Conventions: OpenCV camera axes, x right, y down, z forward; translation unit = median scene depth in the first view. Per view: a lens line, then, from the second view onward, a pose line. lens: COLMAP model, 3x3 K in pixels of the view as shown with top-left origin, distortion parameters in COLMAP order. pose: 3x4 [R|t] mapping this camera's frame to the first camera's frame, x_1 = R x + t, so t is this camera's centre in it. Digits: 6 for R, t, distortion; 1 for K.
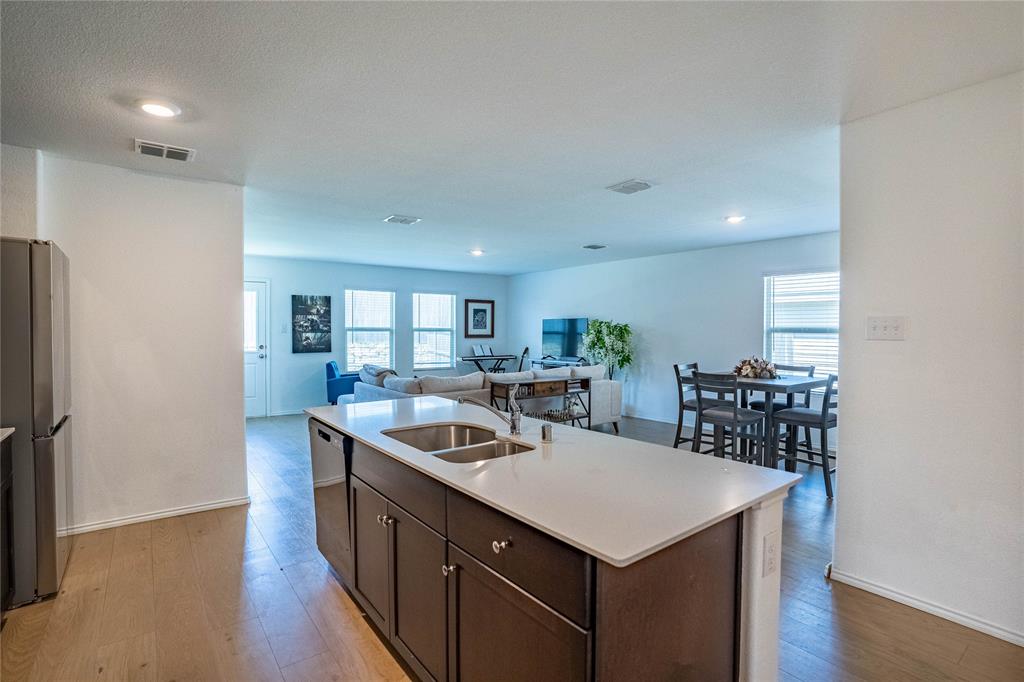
lens RADIAL K [[502.2, 0, 513.7], [0, 502.2, 336.7], [0, 0, 1]] dist [-0.088441, 0.042112]
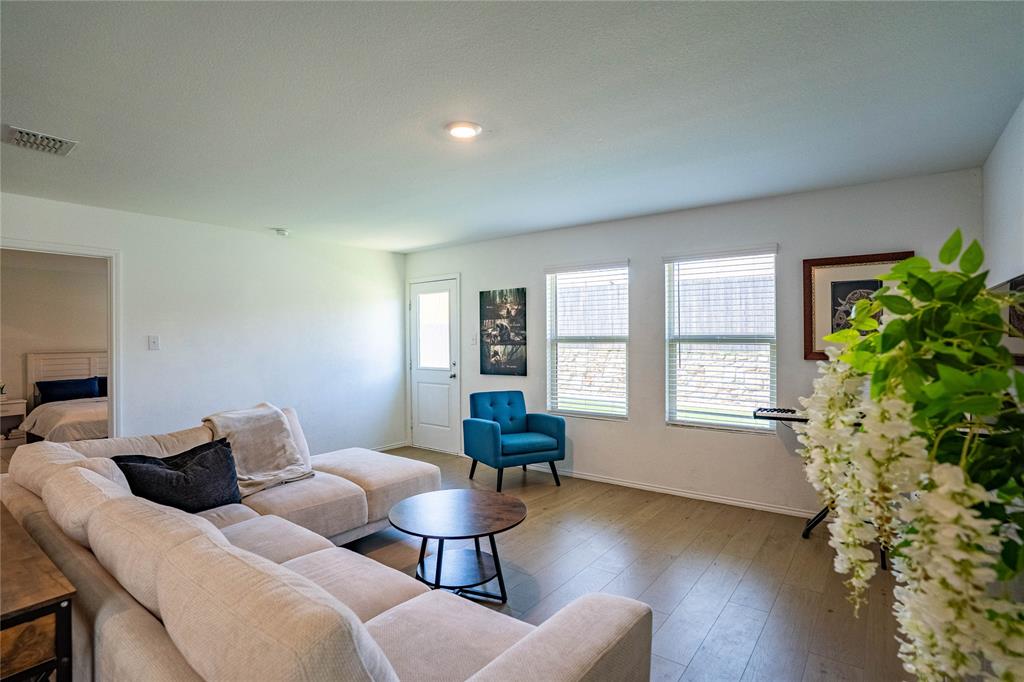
lens RADIAL K [[502.2, 0, 513.7], [0, 502.2, 336.7], [0, 0, 1]] dist [-0.088441, 0.042112]
pose [[0.279501, -0.009344, -0.960100, 0.232819], [-0.005634, 0.999919, -0.011371, -0.011006], [0.960129, 0.008588, 0.279426, 0.771211]]
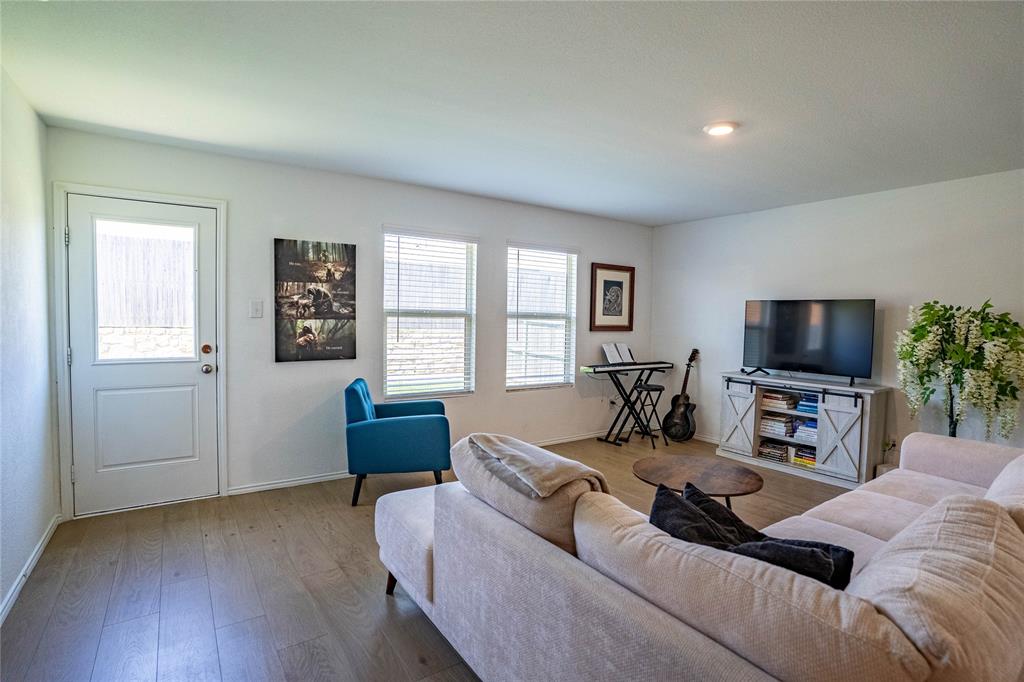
lens RADIAL K [[502.2, 0, 513.7], [0, 502.2, 336.7], [0, 0, 1]] dist [-0.088441, 0.042112]
pose [[0.999106, 0.018758, -0.037894, -0.184129], [-0.017539, 0.999326, 0.032238, -0.009151], [0.038473, -0.031545, 0.998762, 0.490514]]
